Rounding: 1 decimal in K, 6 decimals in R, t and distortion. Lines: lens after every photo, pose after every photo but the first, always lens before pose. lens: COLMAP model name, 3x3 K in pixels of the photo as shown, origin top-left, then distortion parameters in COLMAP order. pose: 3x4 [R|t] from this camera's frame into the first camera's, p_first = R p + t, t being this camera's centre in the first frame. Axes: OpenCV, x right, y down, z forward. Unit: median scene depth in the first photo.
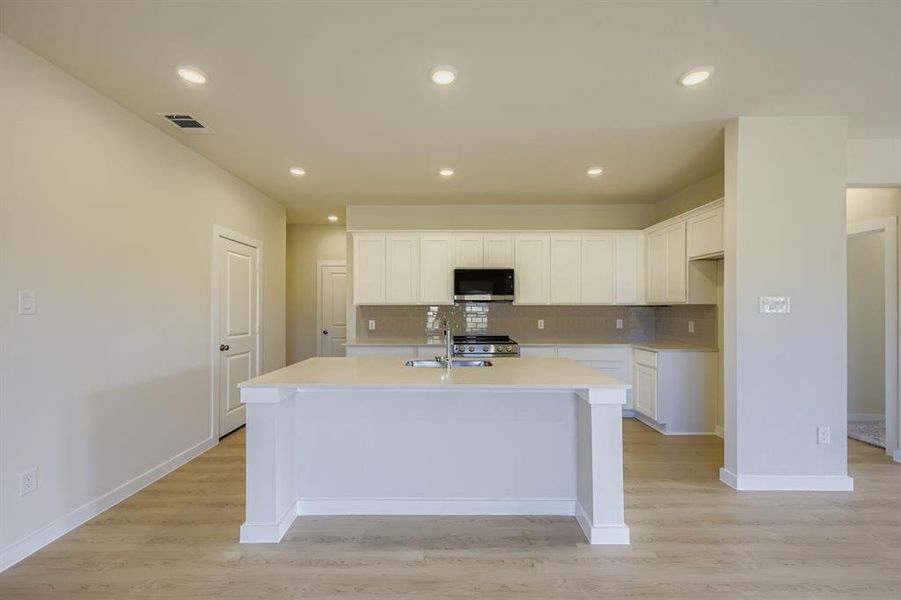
lens RADIAL K [[359.7, 0, 451.4], [0, 359.7, 307.3], [0, 0, 1]] dist [-0.000424, -0.000009]
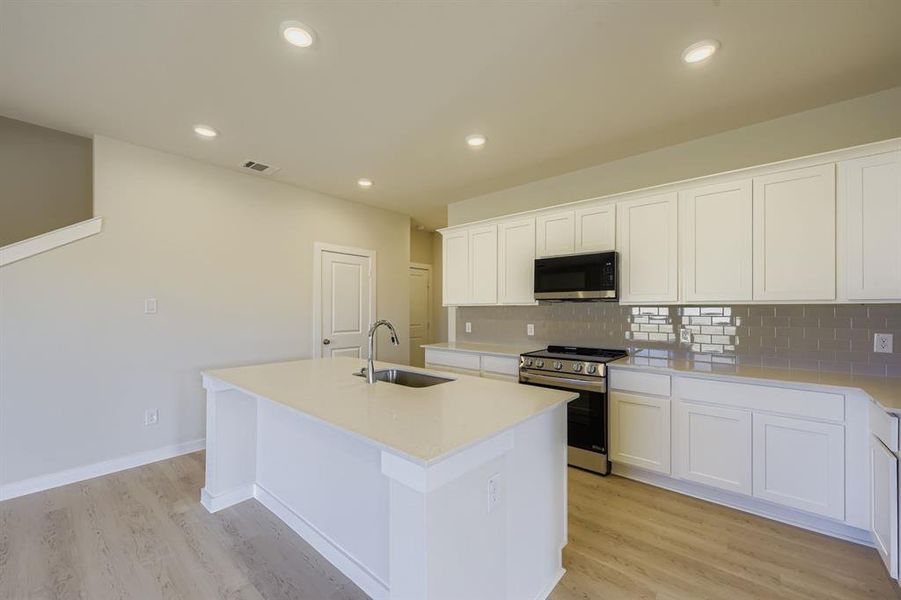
lens RADIAL K [[359.7, 0, 451.4], [0, 359.7, 307.3], [0, 0, 1]] dist [-0.000424, -0.000009]
pose [[0.751937, -0.002819, -0.659229, 0.428215], [0.000942, 0.999994, -0.003201, -0.000633], [0.659234, 0.001786, 0.751936, 0.319885]]
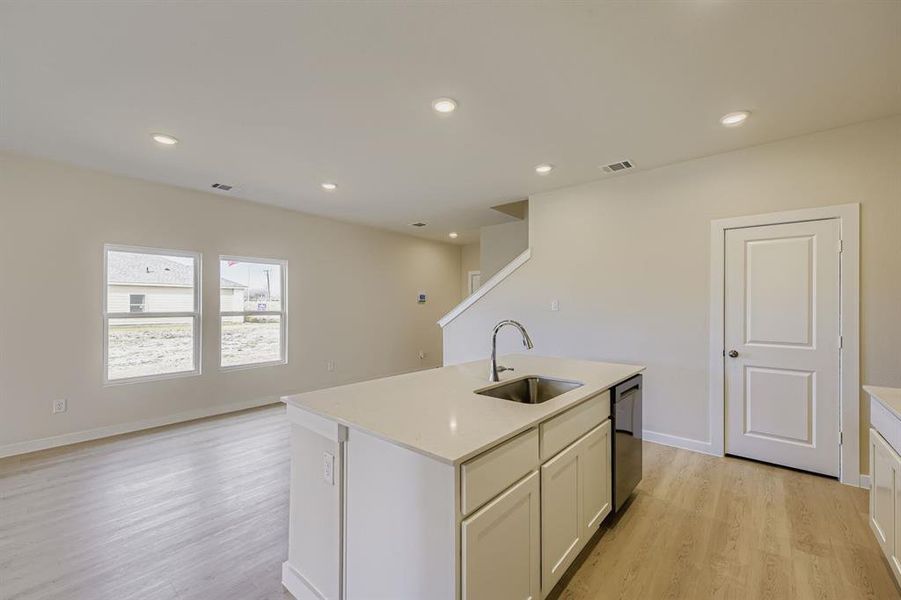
lens RADIAL K [[359.7, 0, 451.4], [0, 359.7, 307.3], [0, 0, 1]] dist [-0.000424, -0.000009]
pose [[-0.648575, -0.003615, -0.761142, 0.422624], [-0.000453, 0.999990, -0.004364, 0.002121], [0.761151, -0.002485, -0.648570, 0.919613]]
